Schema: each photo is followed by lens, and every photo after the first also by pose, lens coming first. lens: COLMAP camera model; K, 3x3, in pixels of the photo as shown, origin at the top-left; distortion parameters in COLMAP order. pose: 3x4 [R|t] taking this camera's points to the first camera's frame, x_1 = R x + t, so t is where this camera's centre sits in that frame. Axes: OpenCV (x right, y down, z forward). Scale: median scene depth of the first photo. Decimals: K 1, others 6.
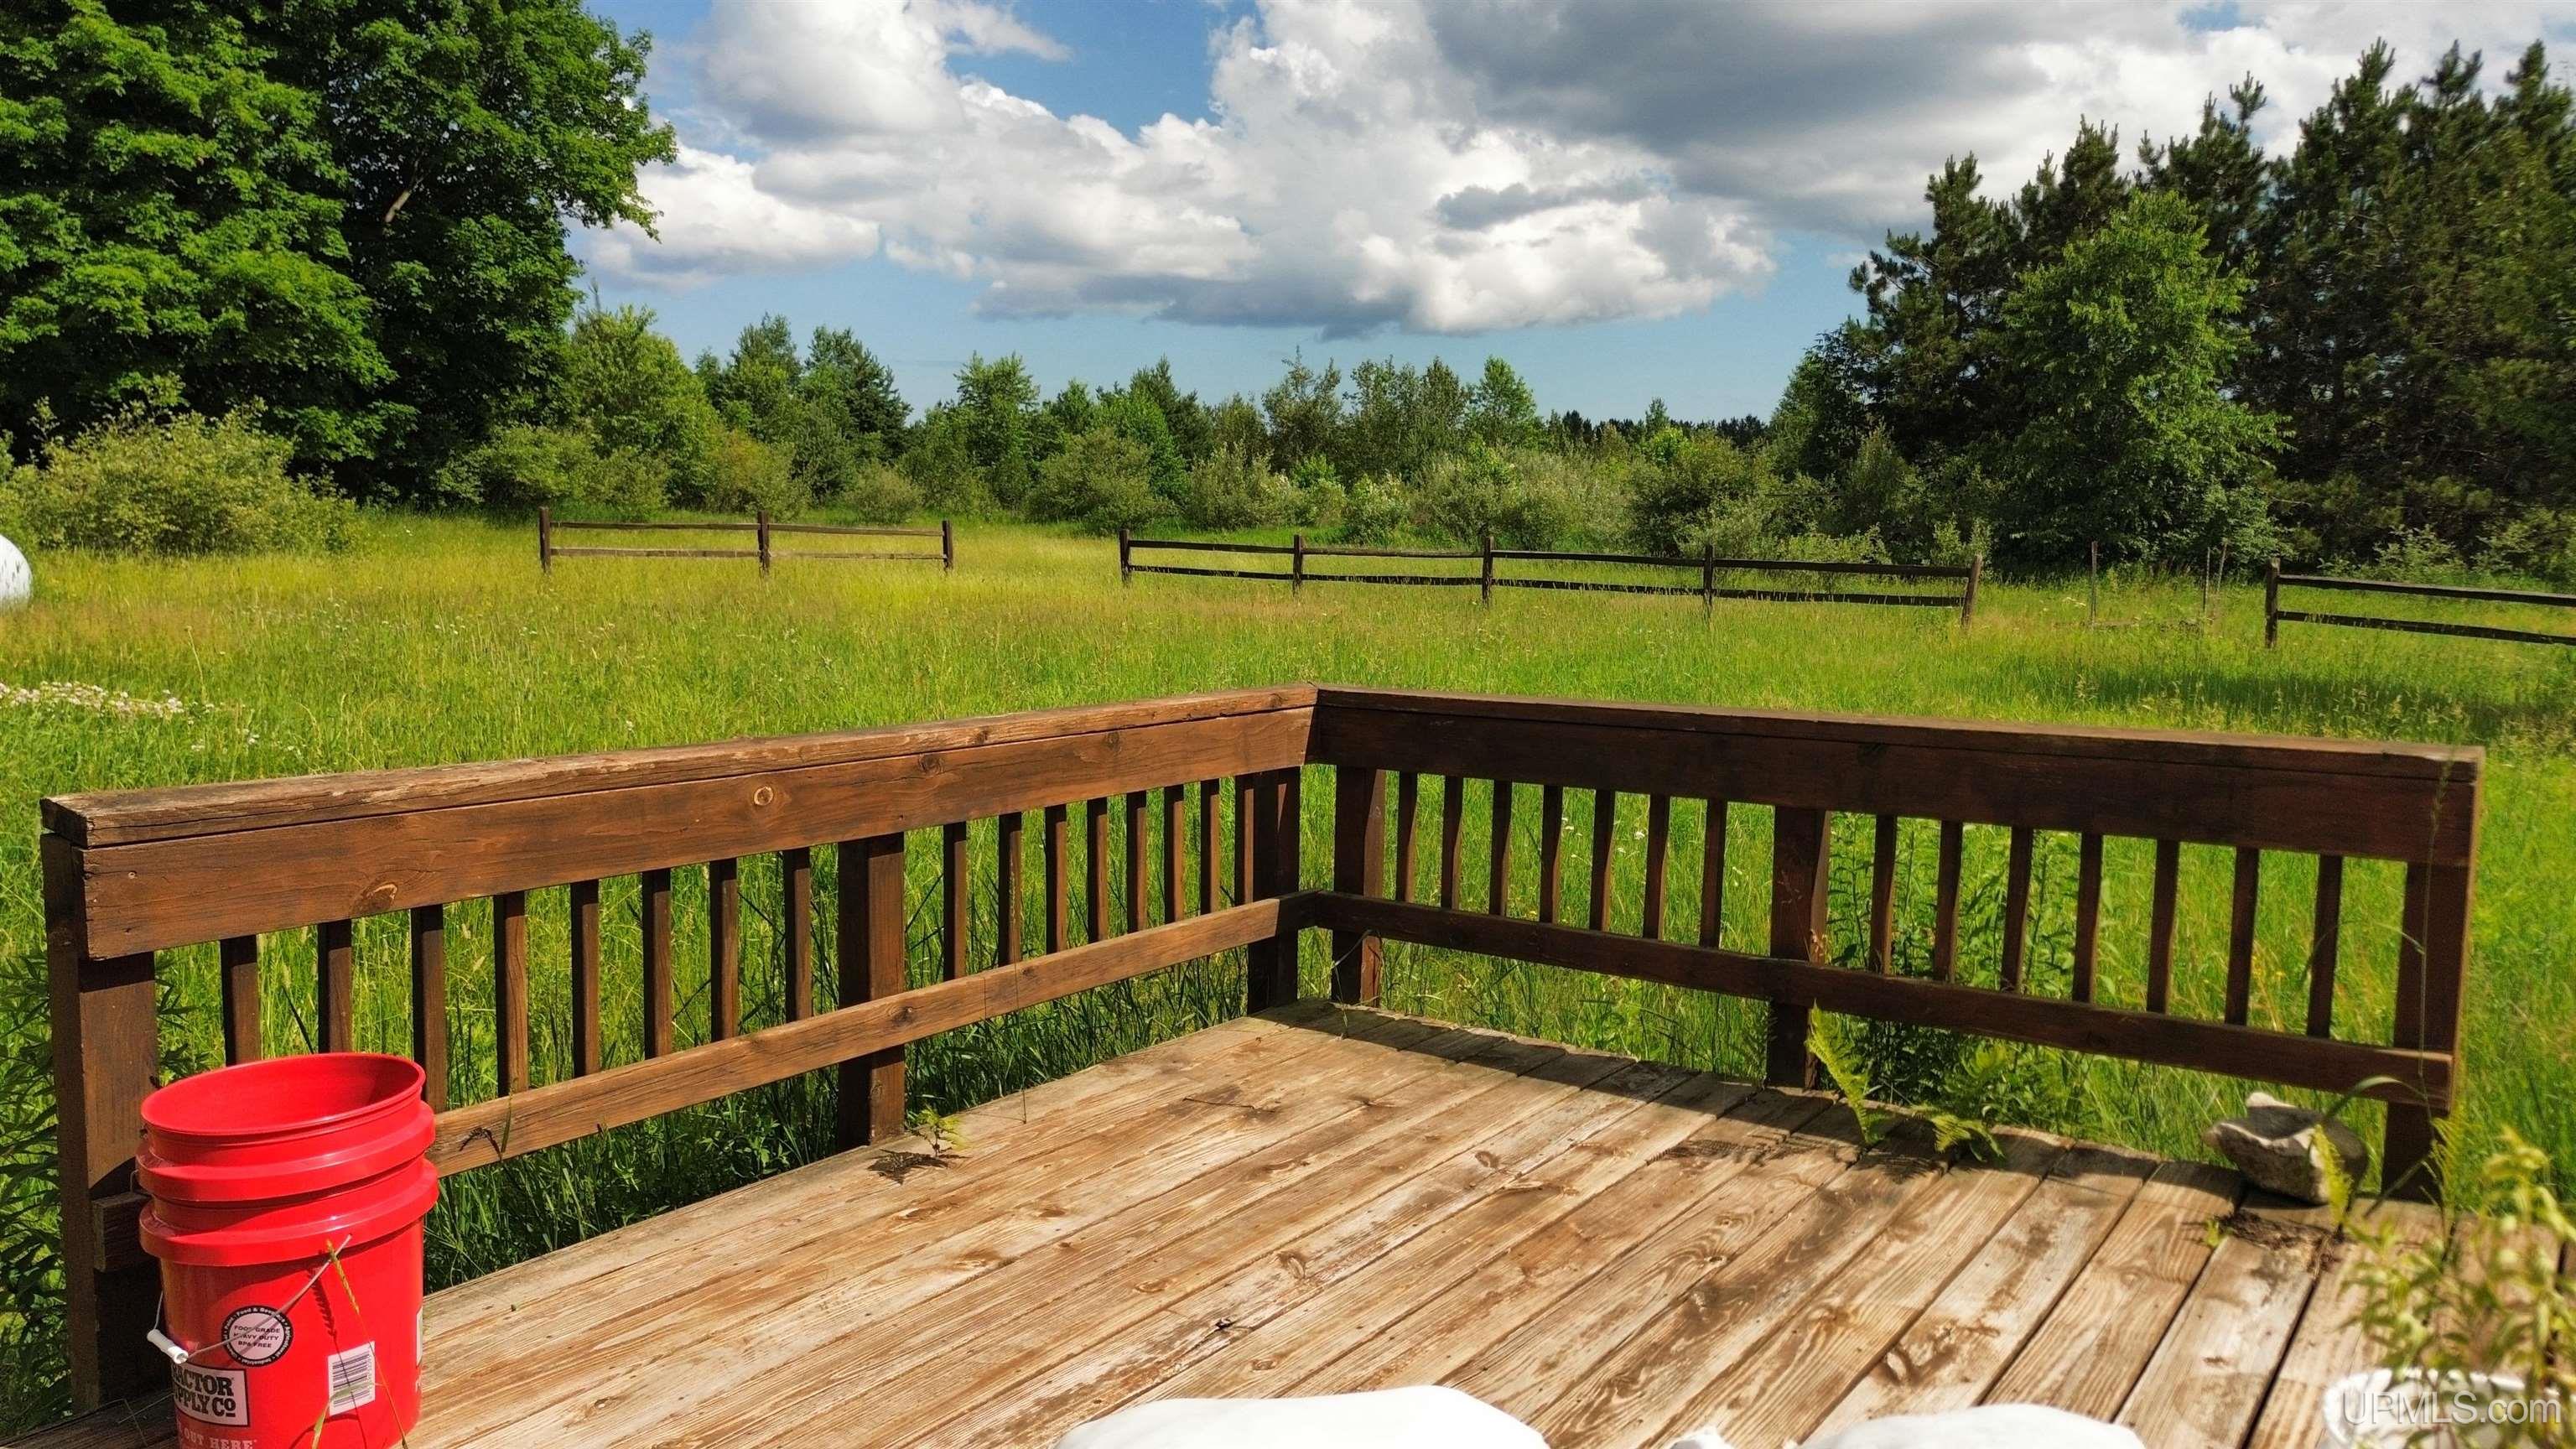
lens RADIAL K [[1821.1, 0, 1294.0], [0, 1821.1, 725.1], [0, 0, 1]] dist [0.075505, -0.081314]
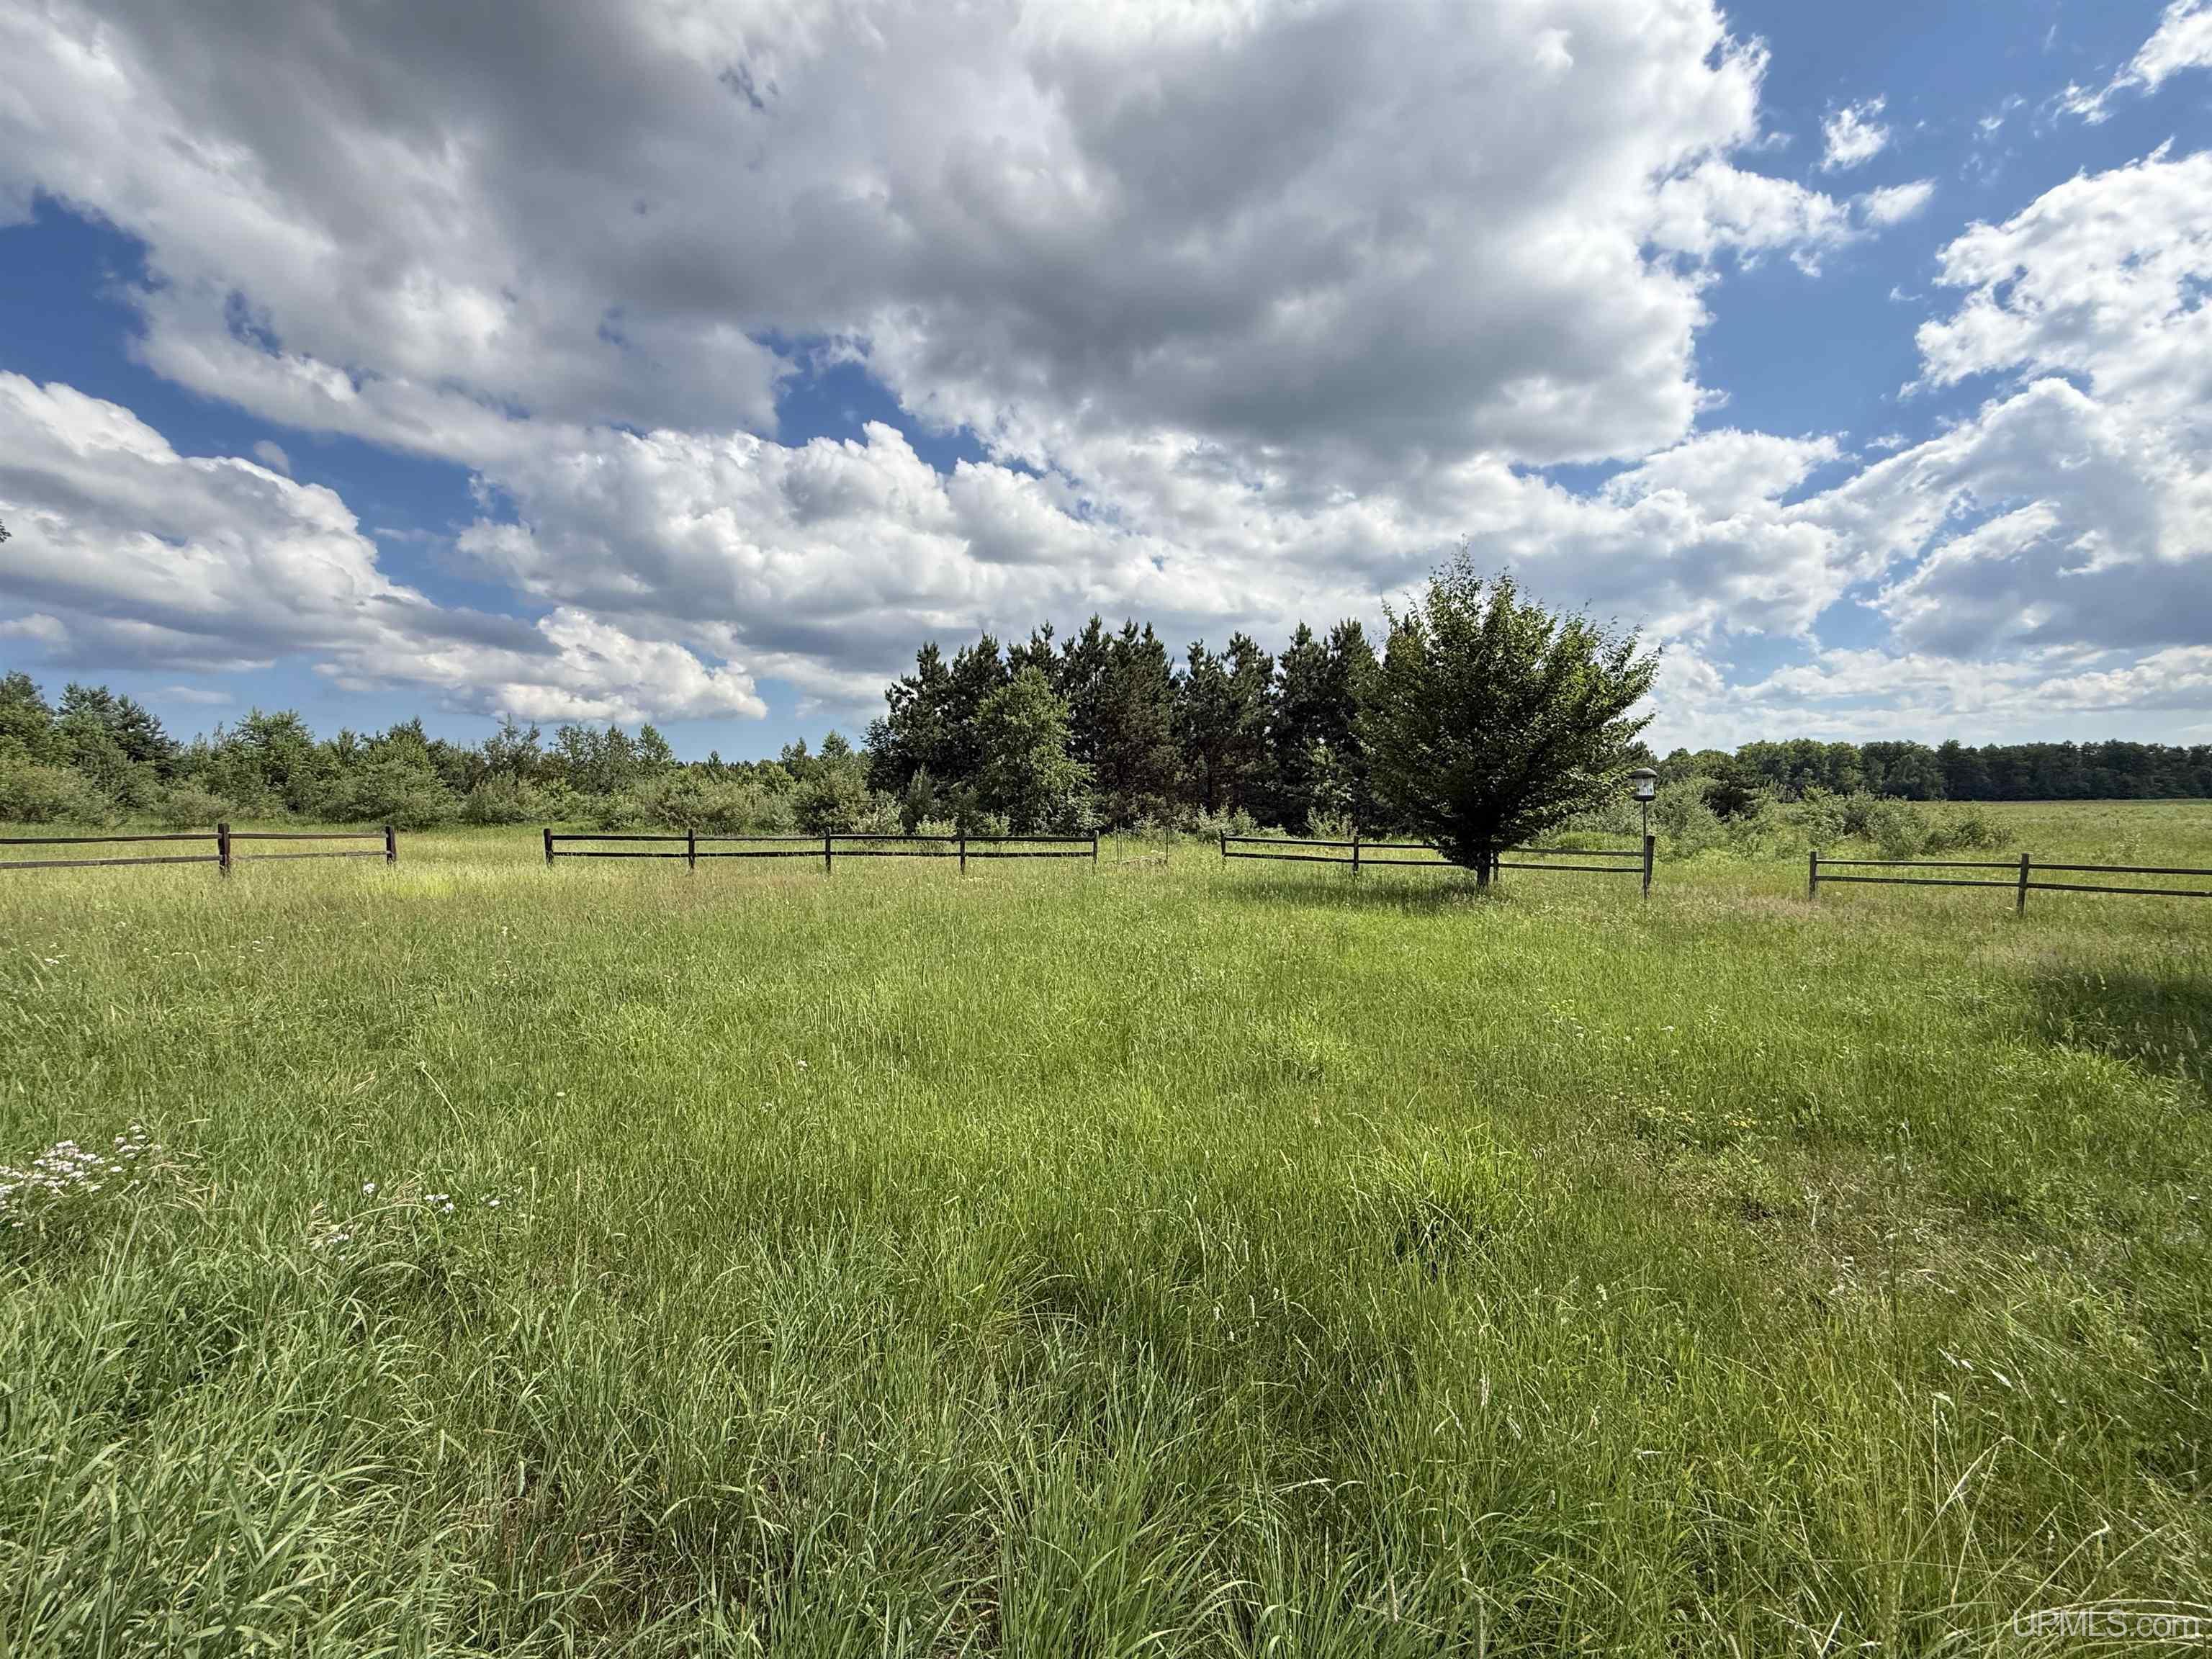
lens RADIAL K [[878.5, 0, 1108.0], [0, 878.5, 819.0], [0, 0, 1]] dist [-0.002511, -0.000015]
pose [[0.798027, -0.021451, 0.602240, -0.114212], [0.082981, 0.993758, -0.074562, -0.017602], [-0.596881, 0.109477, 0.794826, 0.118486]]
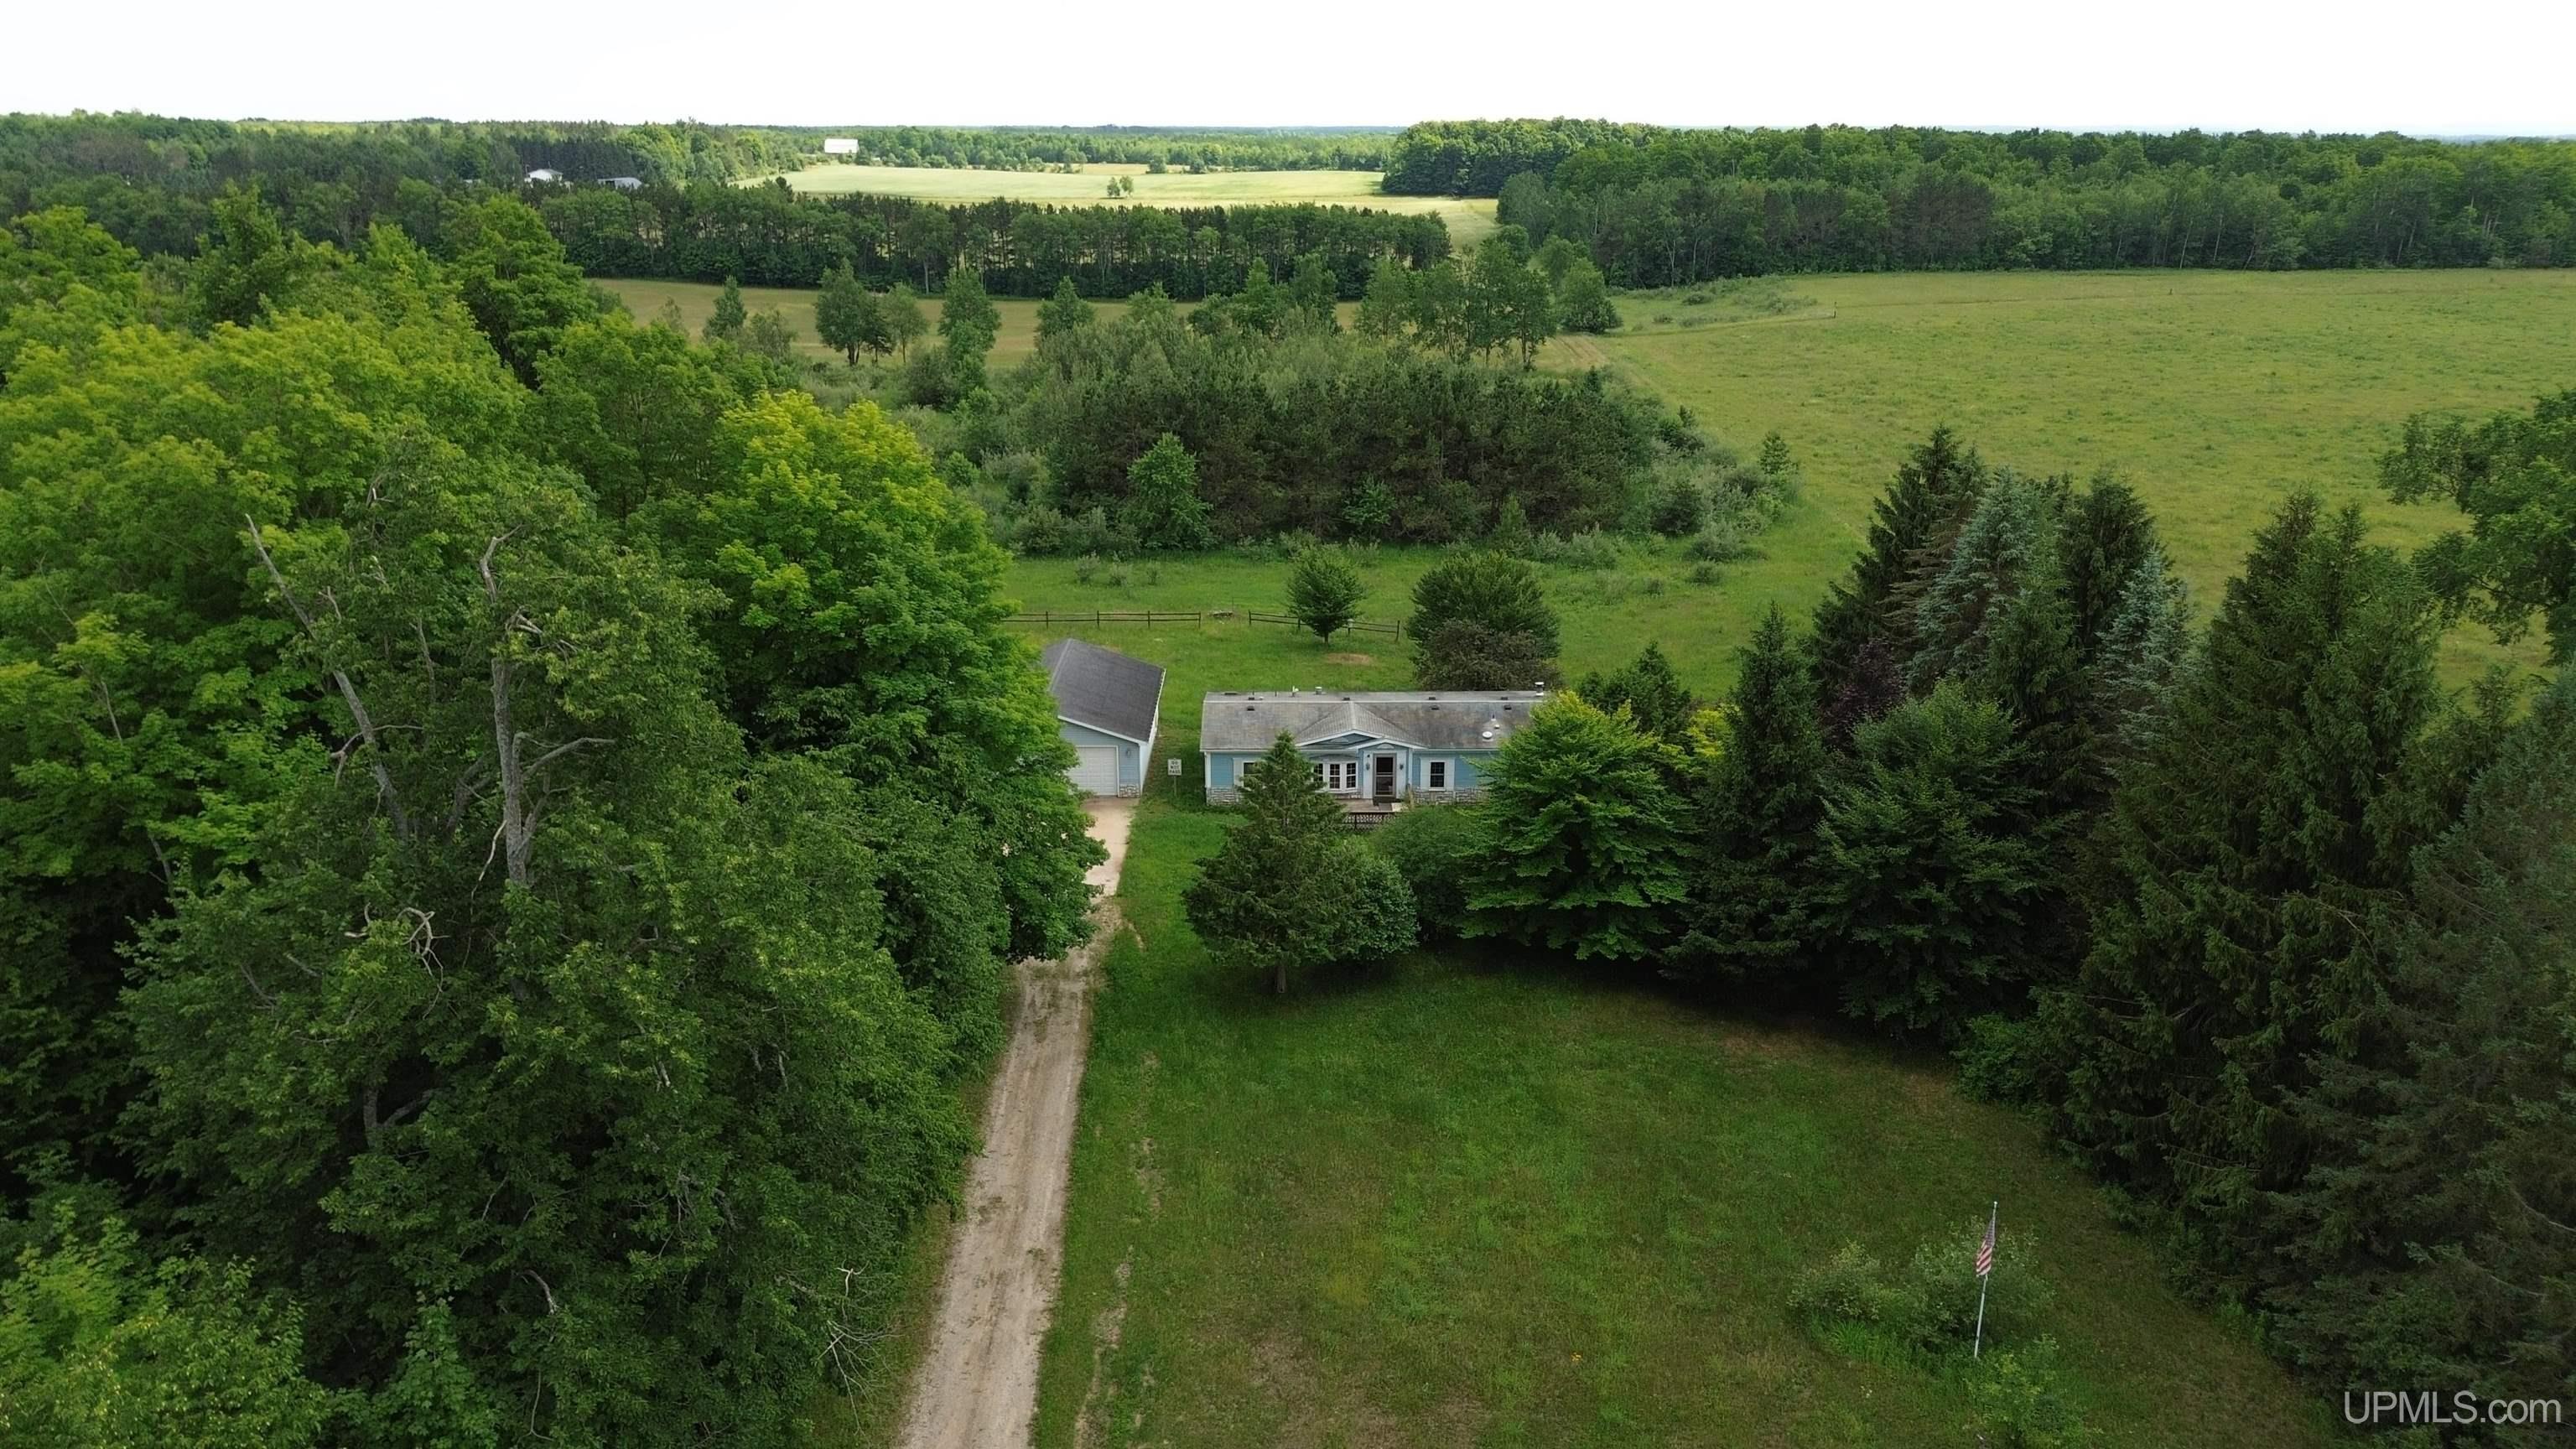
lens RADIAL K [[1821.1, 0, 1294.0], [0, 1821.1, 725.1], [0, 0, 1]] dist [0.075505, -0.081314]
pose [[0.803832, -0.191538, 0.563176, -1.343873], [0.076251, 0.972110, 0.221783, -0.504244], [-0.589949, -0.135333, 0.796019, -1.868483]]
